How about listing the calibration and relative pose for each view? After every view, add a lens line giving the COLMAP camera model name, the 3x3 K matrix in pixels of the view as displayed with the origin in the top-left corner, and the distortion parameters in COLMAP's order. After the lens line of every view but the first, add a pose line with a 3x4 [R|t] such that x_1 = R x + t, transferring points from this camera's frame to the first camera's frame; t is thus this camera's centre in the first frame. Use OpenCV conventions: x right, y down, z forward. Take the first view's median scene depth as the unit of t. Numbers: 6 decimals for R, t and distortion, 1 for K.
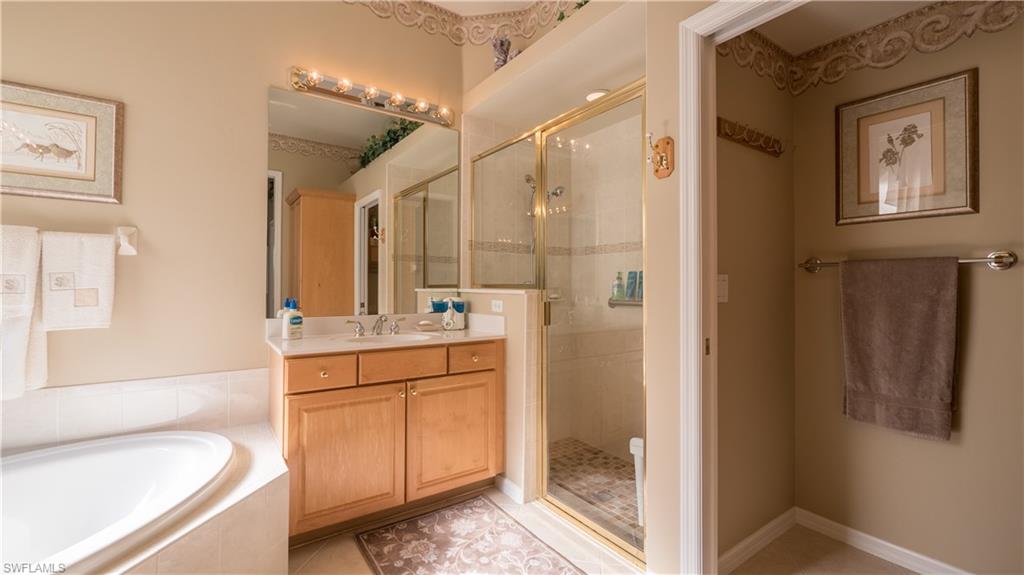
lens RADIAL K [[430.2, 0, 507.9], [0, 430.2, 280.8], [0, 0, 1]] dist [-0.005971, 0.000604]
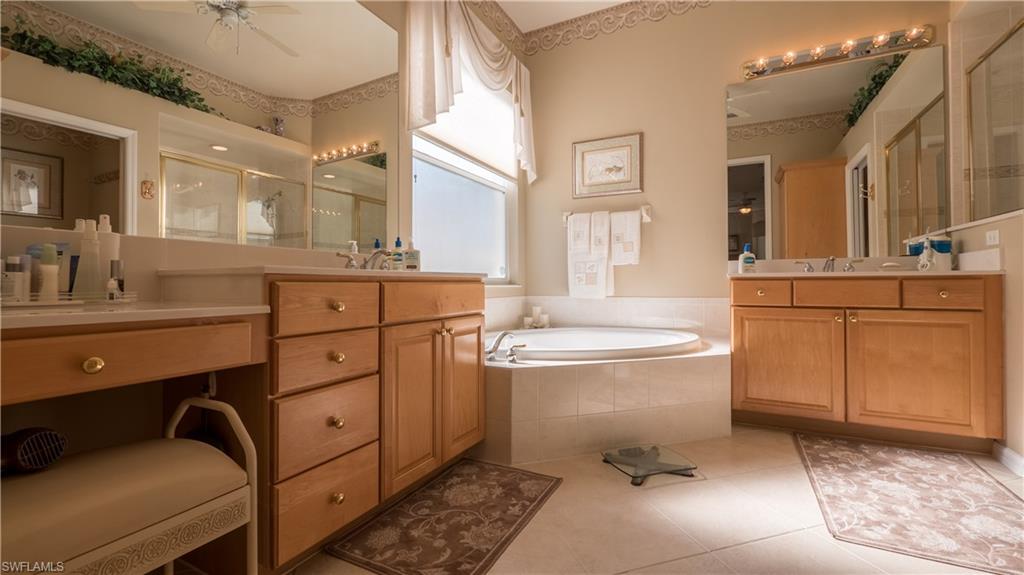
lens RADIAL K [[430.2, 0, 514.7], [0, 430.2, 280.9], [0, 0, 1]] dist [-0.005971, 0.000604]
pose [[0.465603, -0.014826, -0.884870, 0.314249], [0.016961, 0.999826, -0.007828, 0.153890], [0.884831, -0.011364, 0.465773, -0.213872]]
